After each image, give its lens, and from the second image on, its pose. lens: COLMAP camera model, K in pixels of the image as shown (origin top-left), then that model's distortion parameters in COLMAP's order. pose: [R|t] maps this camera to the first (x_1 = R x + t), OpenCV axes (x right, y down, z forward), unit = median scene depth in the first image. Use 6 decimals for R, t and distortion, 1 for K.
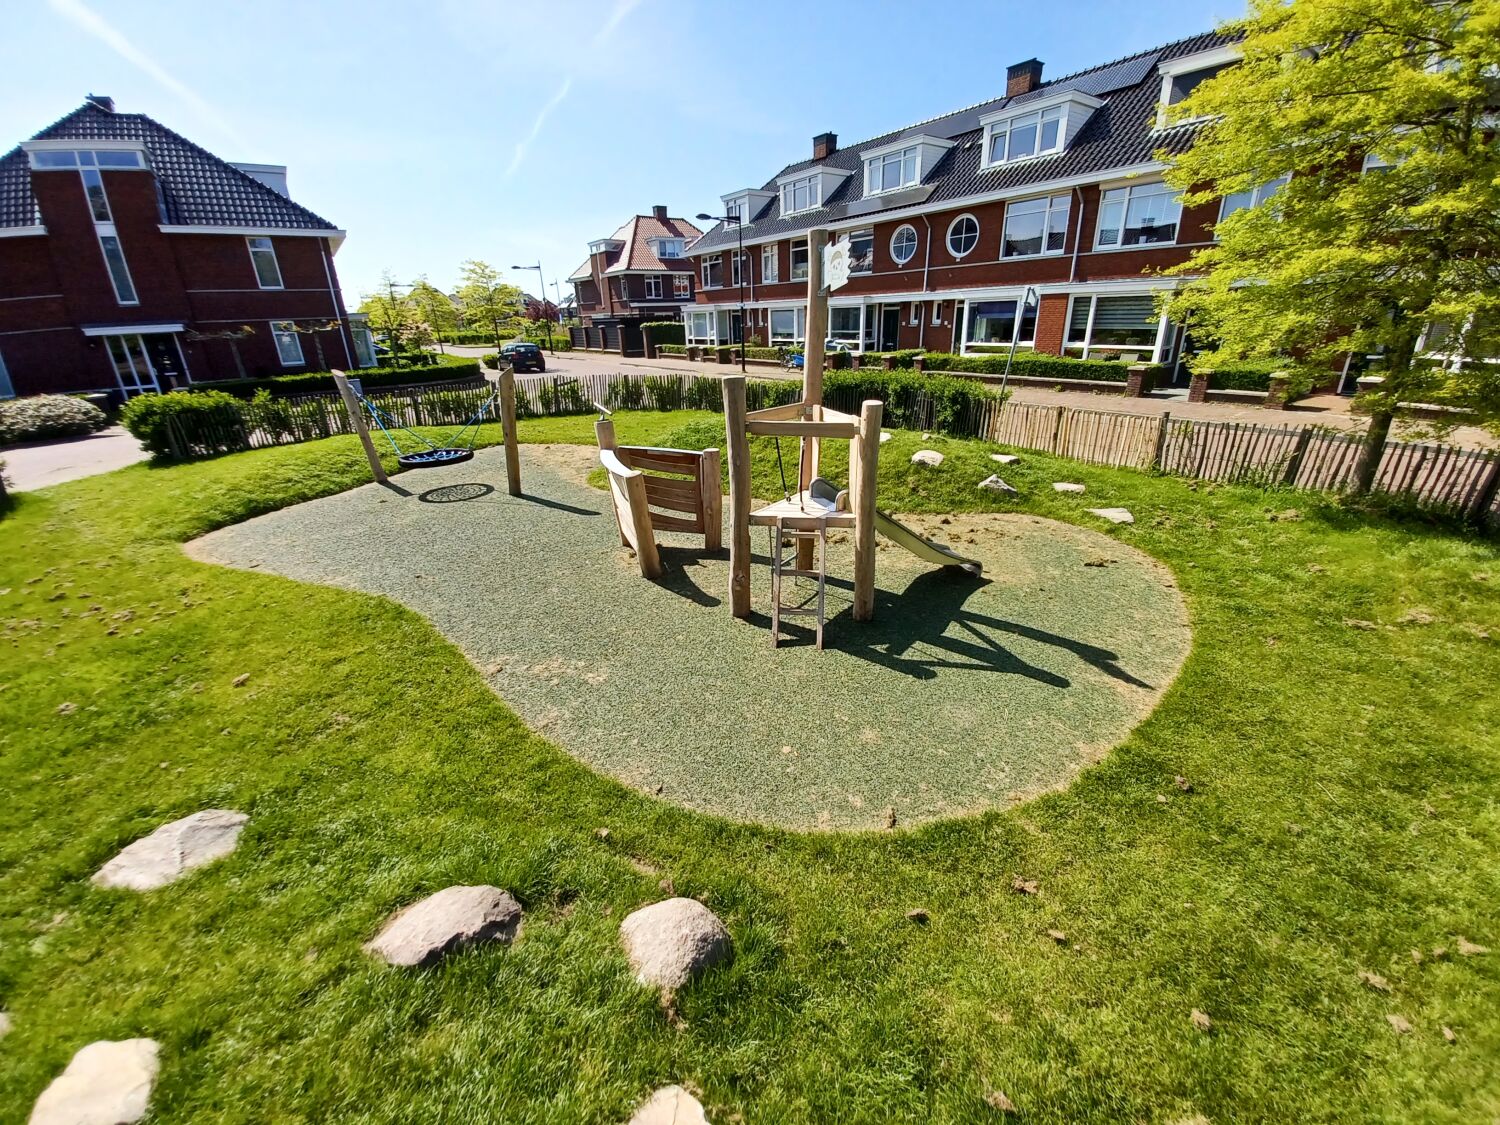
lens RADIAL K [[584.9, 0, 750.0], [0, 584.9, 562.5], [0, 0, 1]] dist [0.000266, 0.000029]
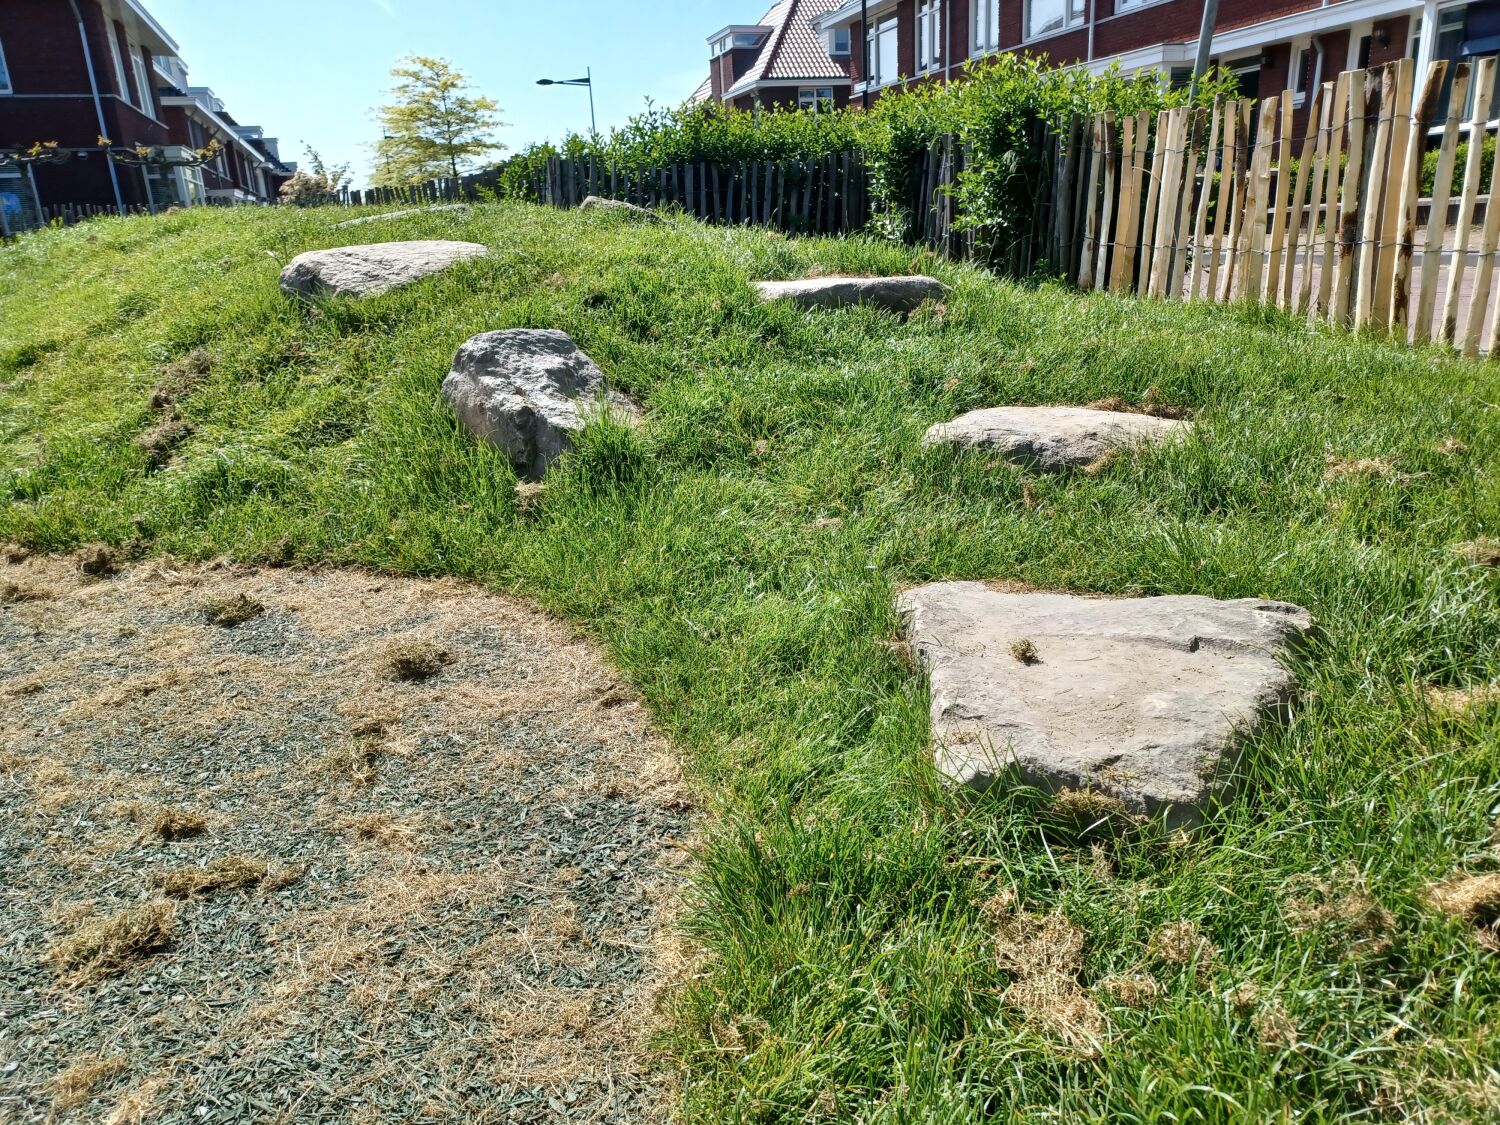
lens RADIAL K [[1097.9, 0, 754.1], [0, 1097.9, 555.9], [0, 0, 1]] dist [0.033295, 0.002002]
pose [[0.953405, 0.063368, -0.294964, 0.117403], [-0.090342, 0.992794, -0.078724, -0.015263], [0.287850, 0.101704, 0.952260, 0.156288]]
